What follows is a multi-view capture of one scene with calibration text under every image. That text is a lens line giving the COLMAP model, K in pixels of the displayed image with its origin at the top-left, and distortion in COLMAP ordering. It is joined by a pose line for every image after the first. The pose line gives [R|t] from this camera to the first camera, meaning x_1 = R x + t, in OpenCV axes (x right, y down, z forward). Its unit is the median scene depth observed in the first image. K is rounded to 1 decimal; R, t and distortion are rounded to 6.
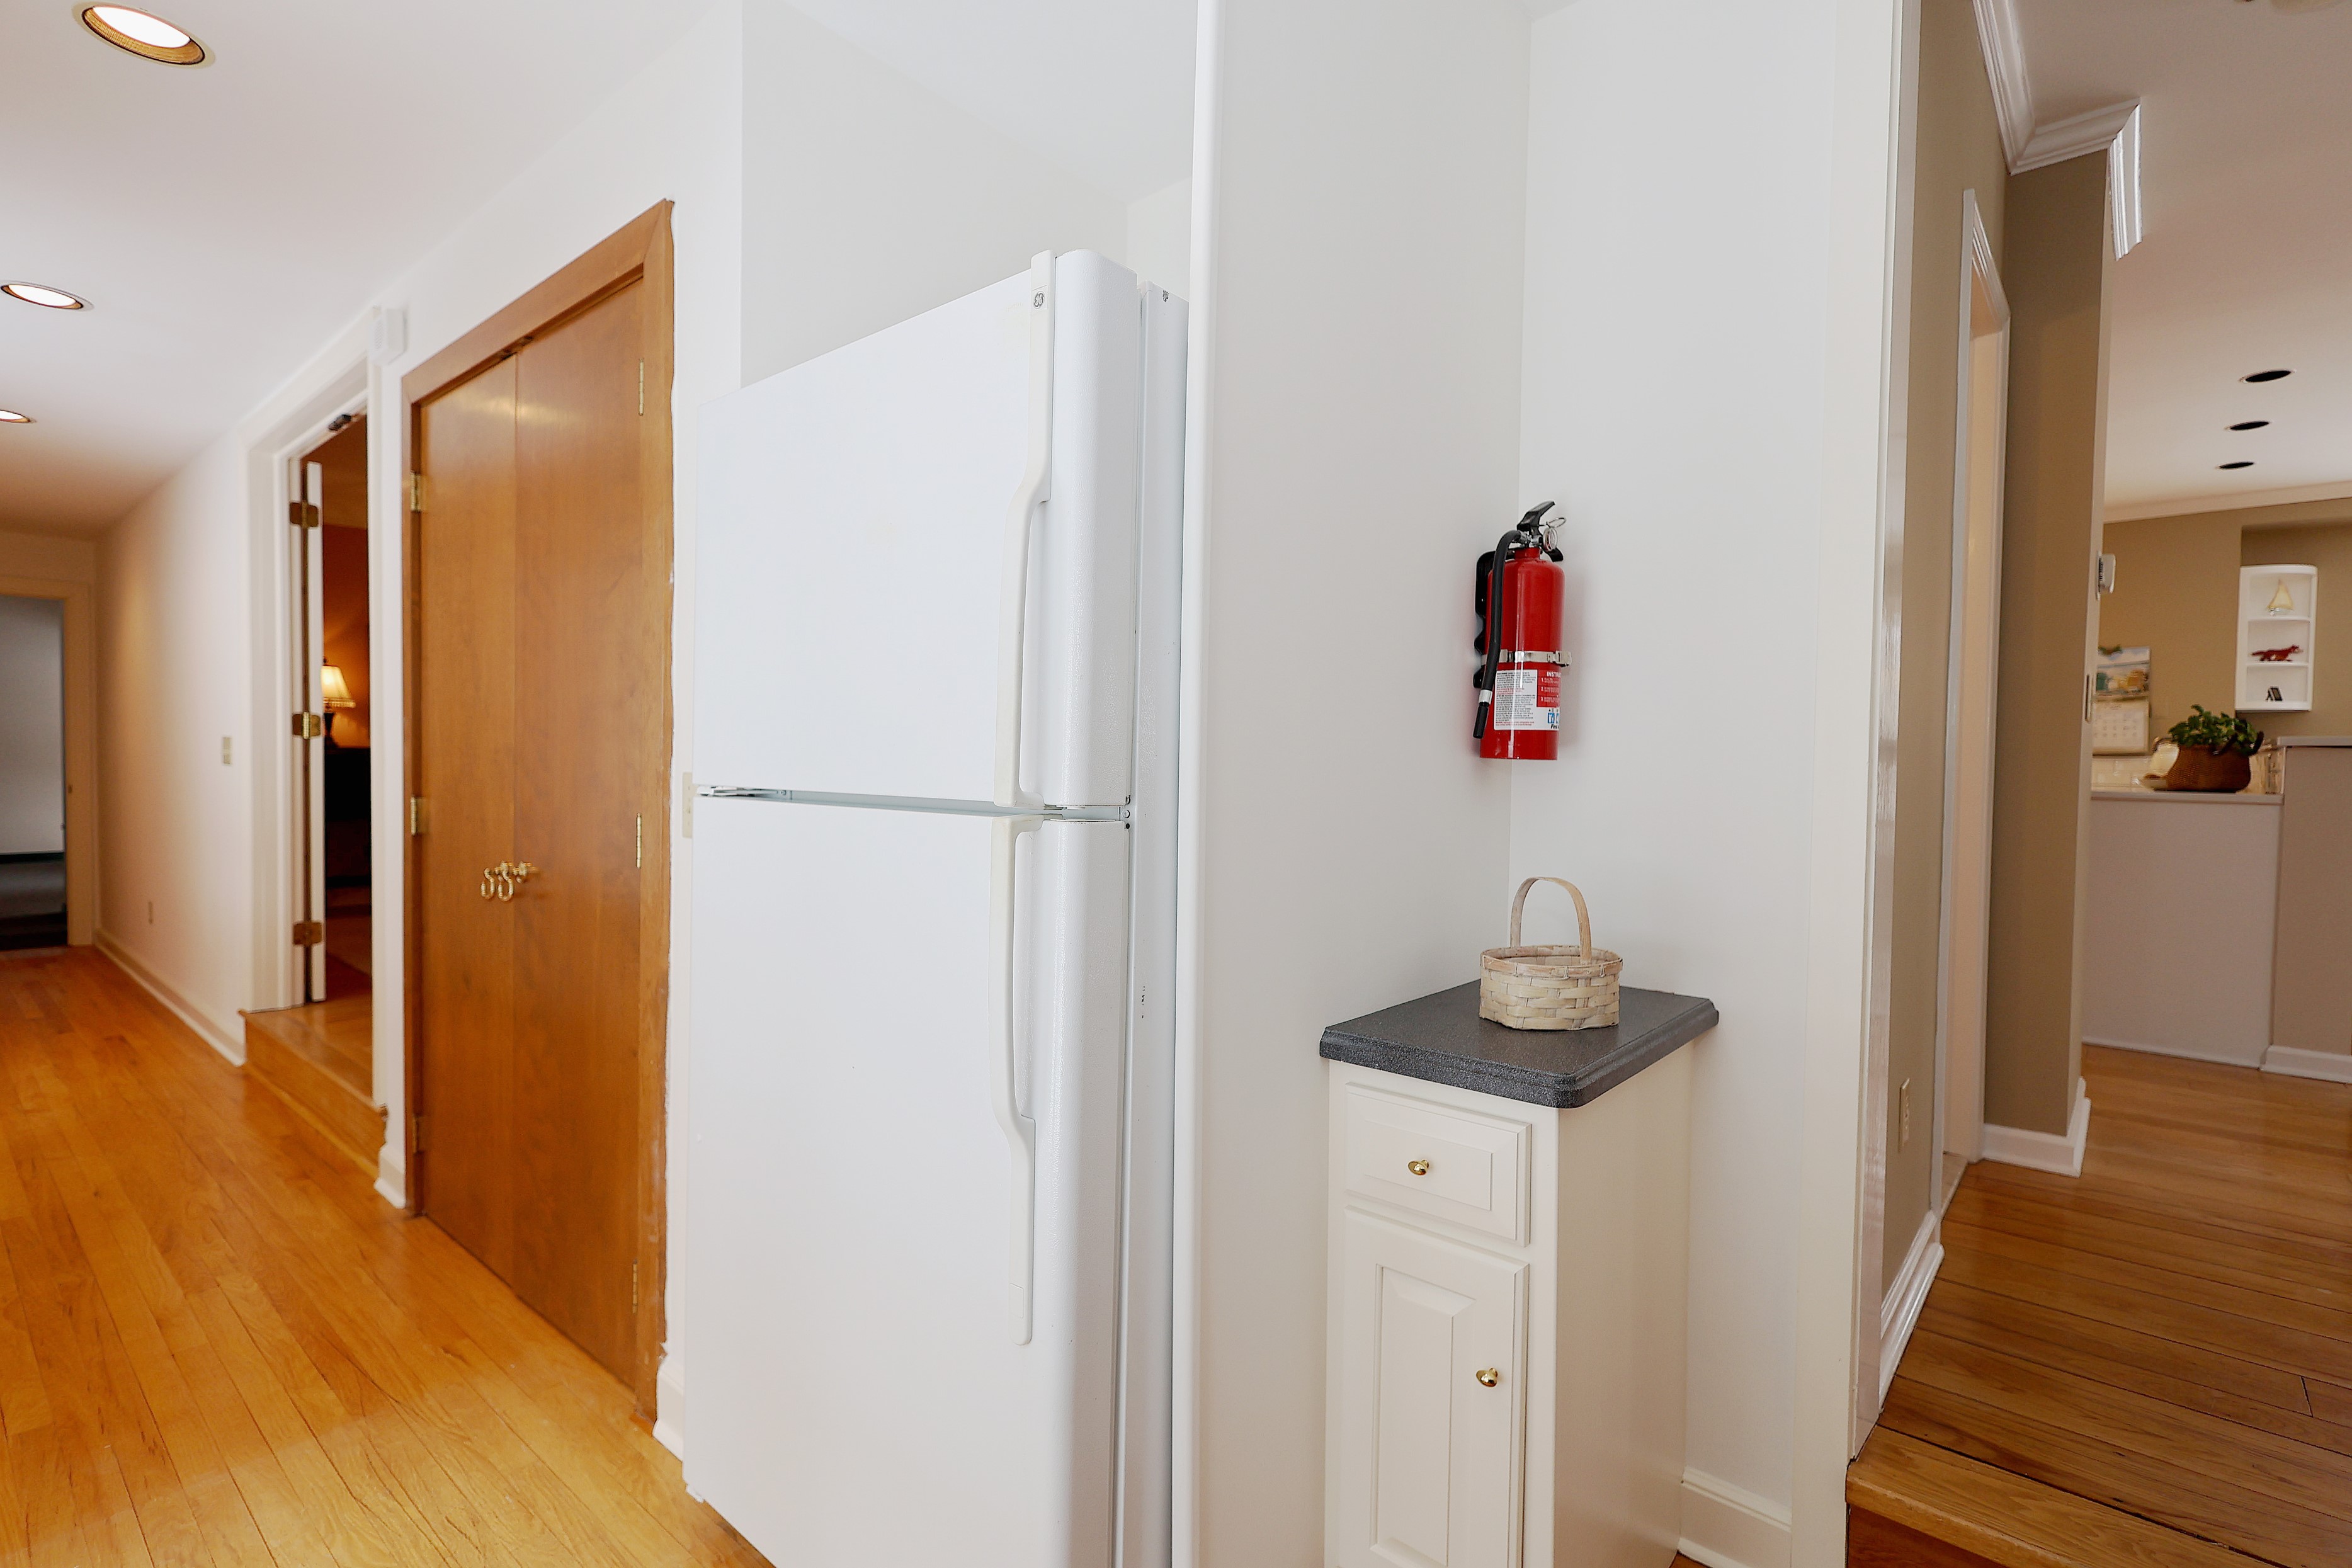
lens RADIAL K [[1092.4, 0, 1165.4], [0, 1092.4, 793.2], [0, 0, 1]] dist [0.000695, 0.001267]
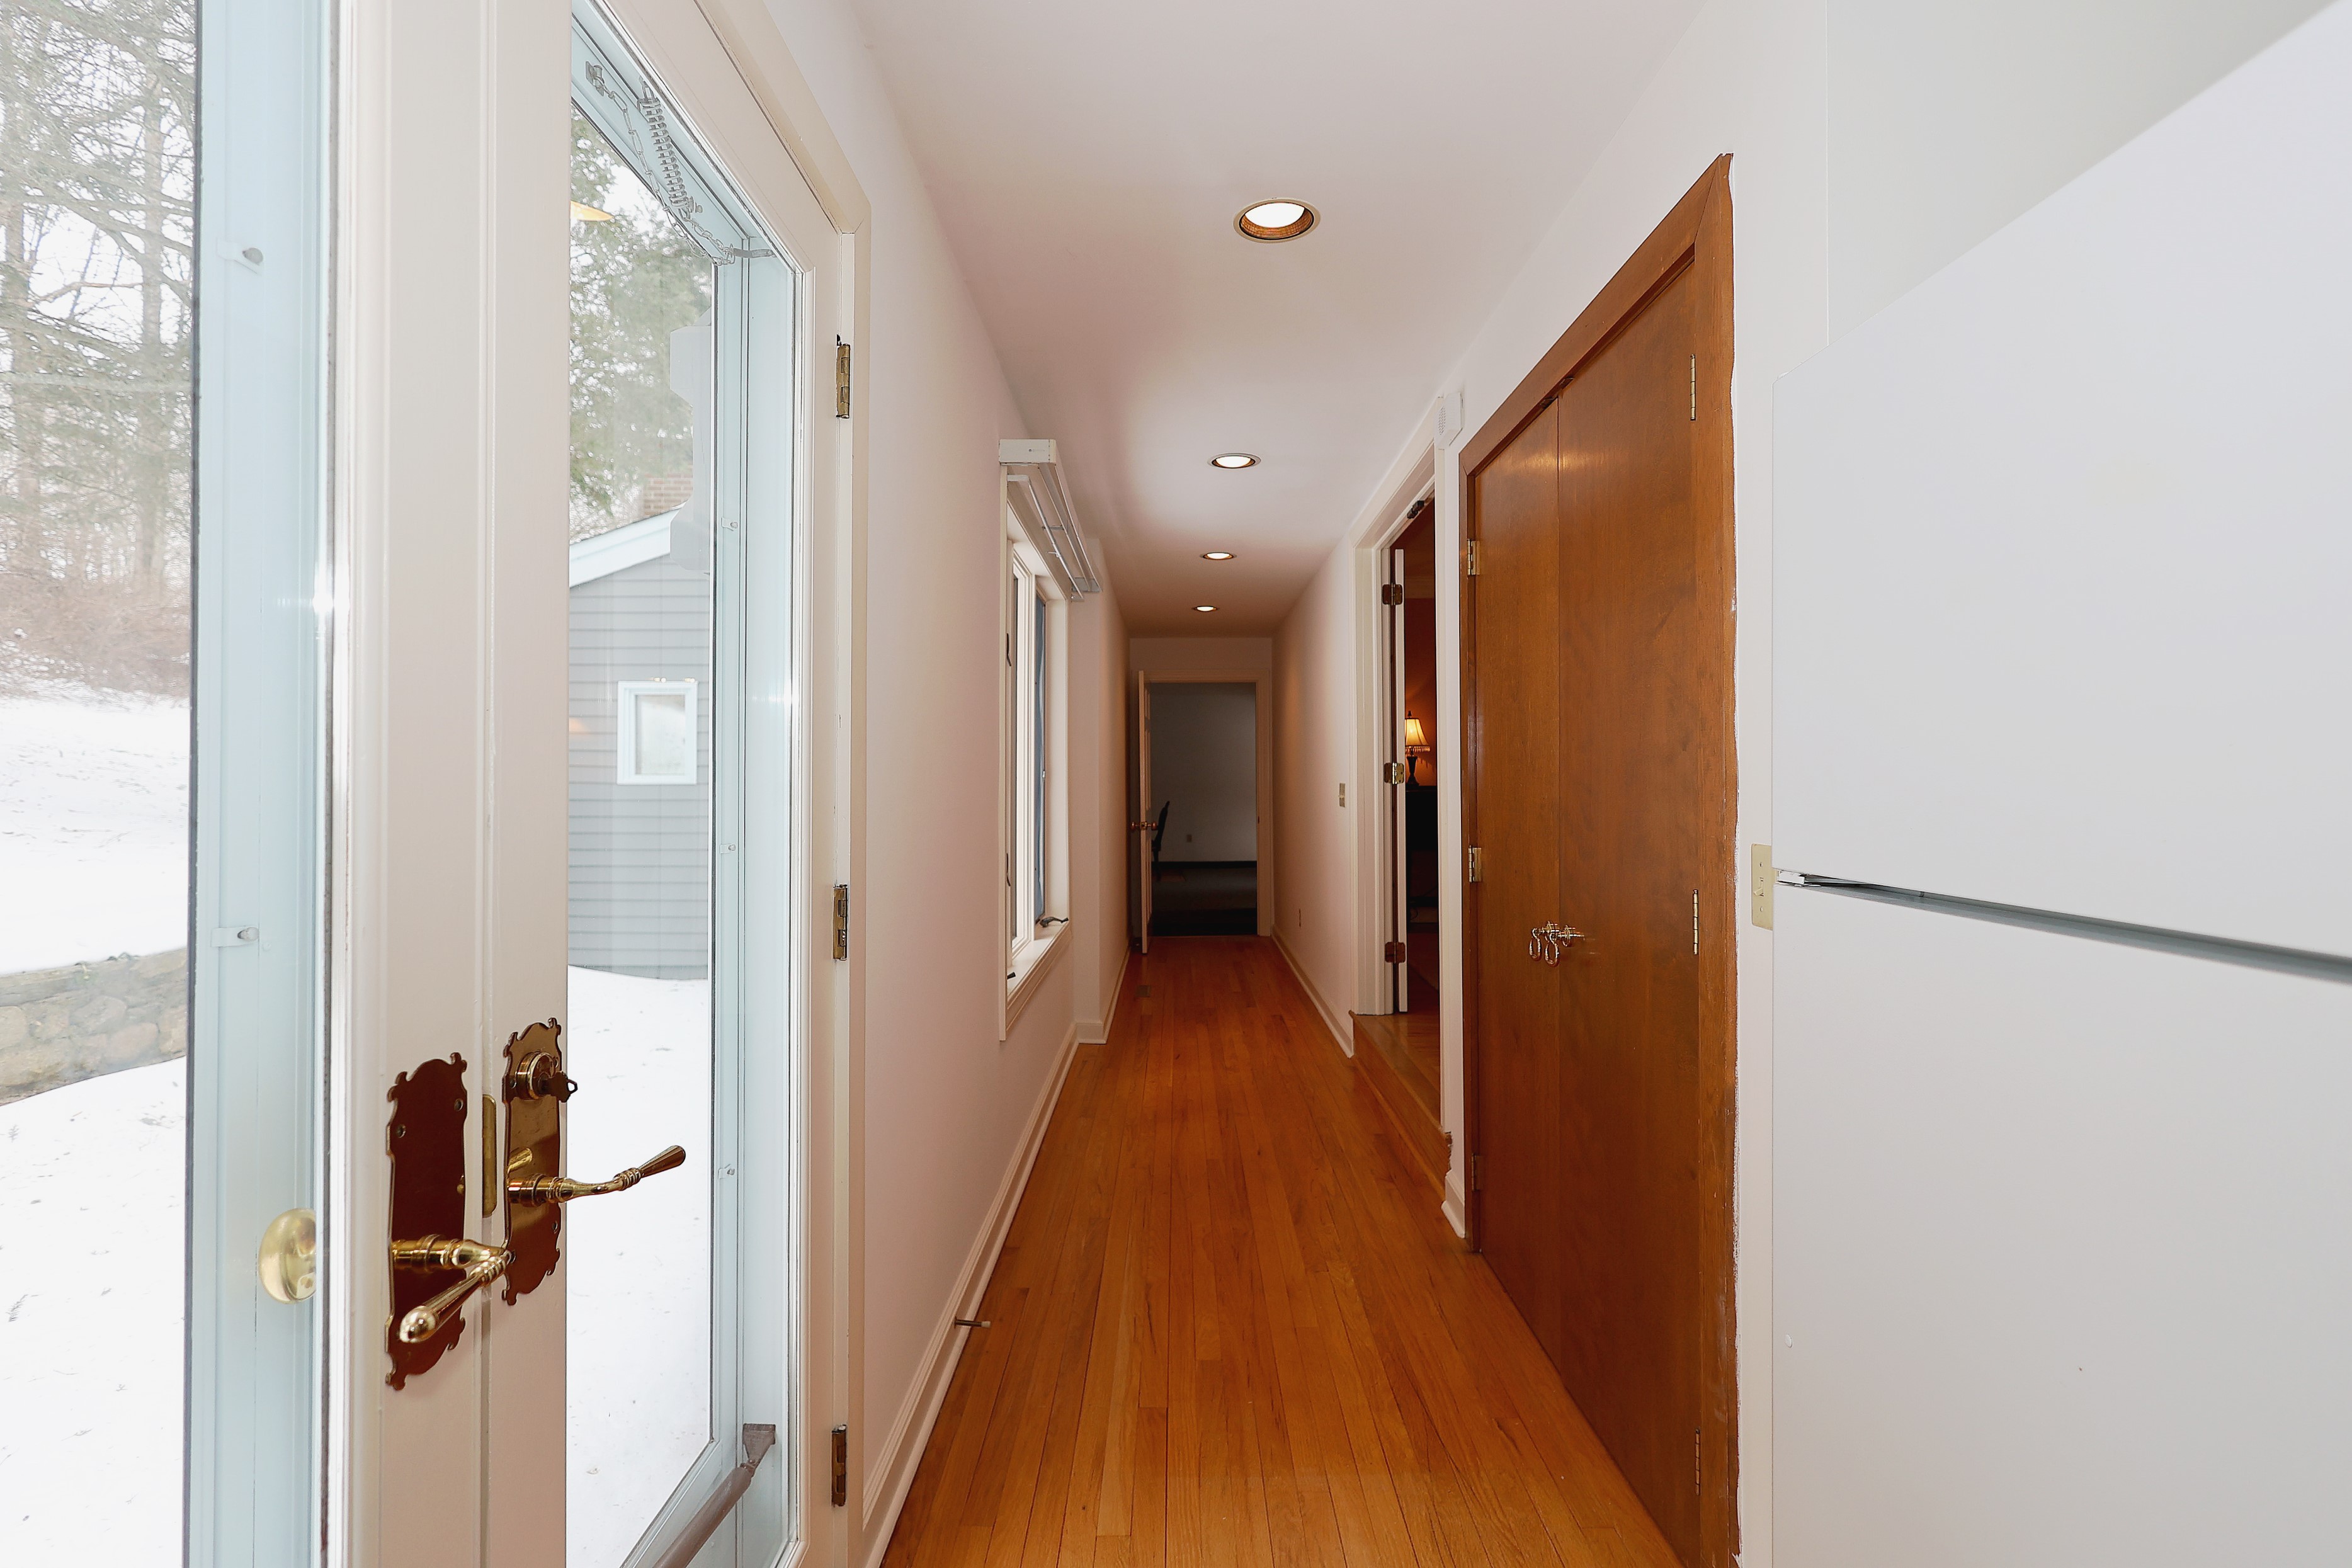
lens RADIAL K [[1092.4, 0, 1160.3], [0, 1092.4, 773.7], [0, 0, 1]] dist [0.000695, 0.001267]
pose [[0.633969, -0.024008, -0.772986, -0.074993], [-0.006180, 0.999329, -0.036106, -0.031158], [0.773334, 0.027667, 0.633395, 0.120845]]
